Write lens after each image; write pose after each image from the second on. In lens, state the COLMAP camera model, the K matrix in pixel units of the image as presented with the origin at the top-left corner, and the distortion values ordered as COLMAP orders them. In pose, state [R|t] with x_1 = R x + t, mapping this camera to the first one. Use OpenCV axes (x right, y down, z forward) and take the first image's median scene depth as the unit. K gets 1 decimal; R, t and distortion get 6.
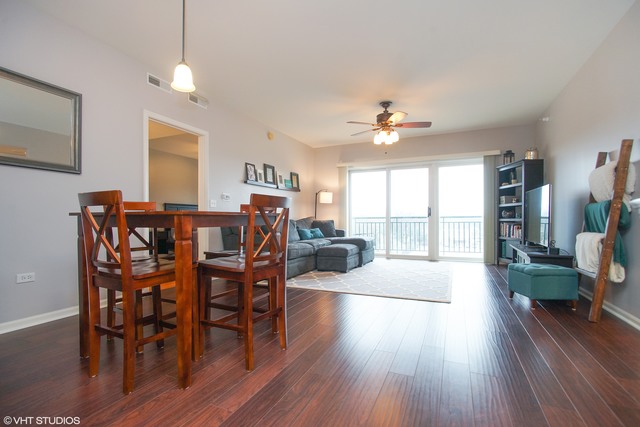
lens RADIAL K [[309.2, 0, 319.9], [0, 309.2, 216.7], [0, 0, 1]] dist [-0.007153, 0.000224]
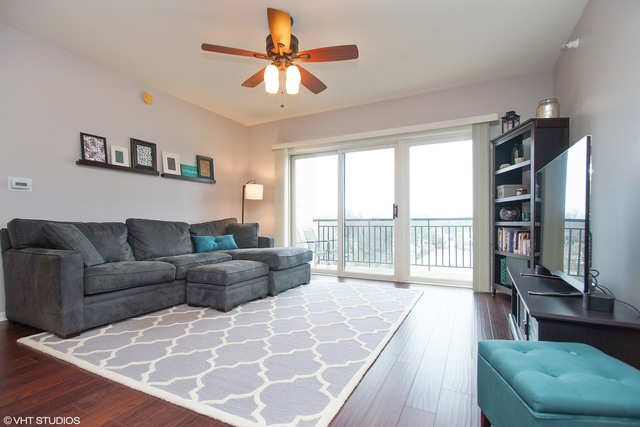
lens RADIAL K [[309.2, 0, 319.8], [0, 309.2, 216.5], [0, 0, 1]] dist [-0.007153, 0.000224]
pose [[0.998617, 0.000541, -0.052580, 0.257924], [-0.001022, 0.999958, -0.009122, 0.002323], [0.052573, 0.009163, 0.998575, 0.357967]]
